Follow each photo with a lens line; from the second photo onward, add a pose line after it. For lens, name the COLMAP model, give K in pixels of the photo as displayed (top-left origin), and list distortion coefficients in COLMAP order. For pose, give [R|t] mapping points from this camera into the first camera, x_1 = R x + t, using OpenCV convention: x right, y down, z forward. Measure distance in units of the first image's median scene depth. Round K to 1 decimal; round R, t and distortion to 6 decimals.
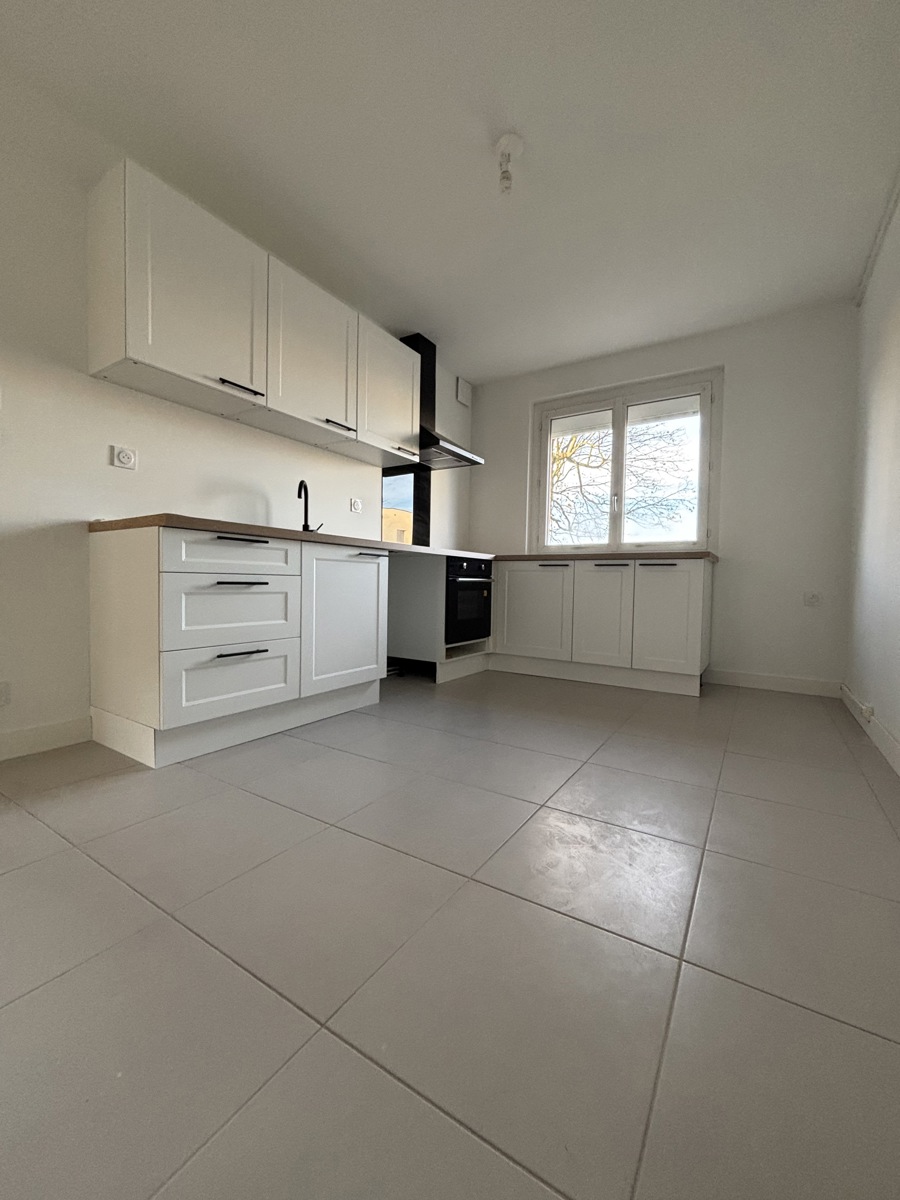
lens RADIAL K [[474.8, 0, 450.0], [0, 474.8, 600.0], [0, 0, 1]] dist [-0.018814, -0.000054]
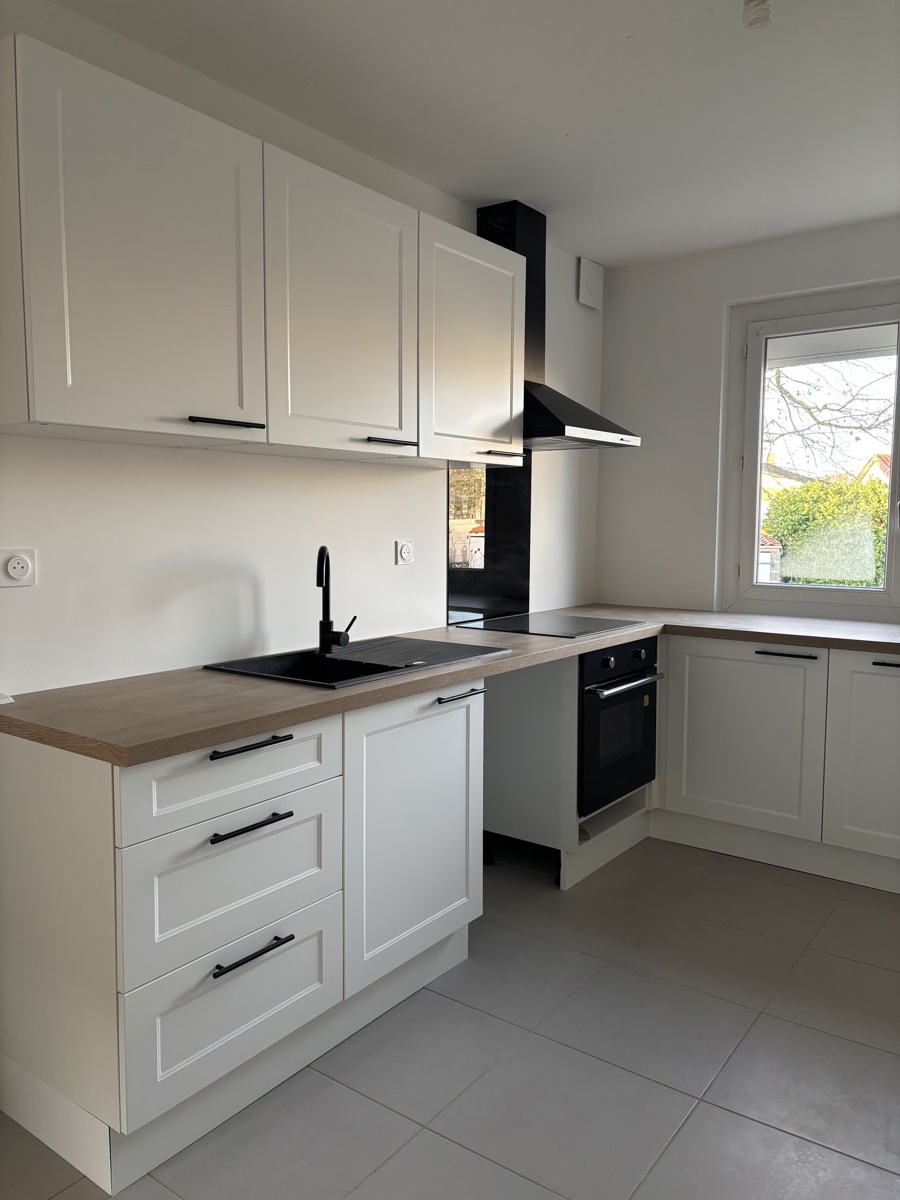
lens RADIAL K [[892.3, 0, 450.0], [0, 892.3, 600.0], [0, 0, 1]] dist [0.063967, -0.109862]
pose [[0.997546, -0.009453, -0.069368, -0.079849], [0.011763, 0.999387, 0.032970, -0.180132], [0.069013, -0.033706, 0.997046, 0.008218]]
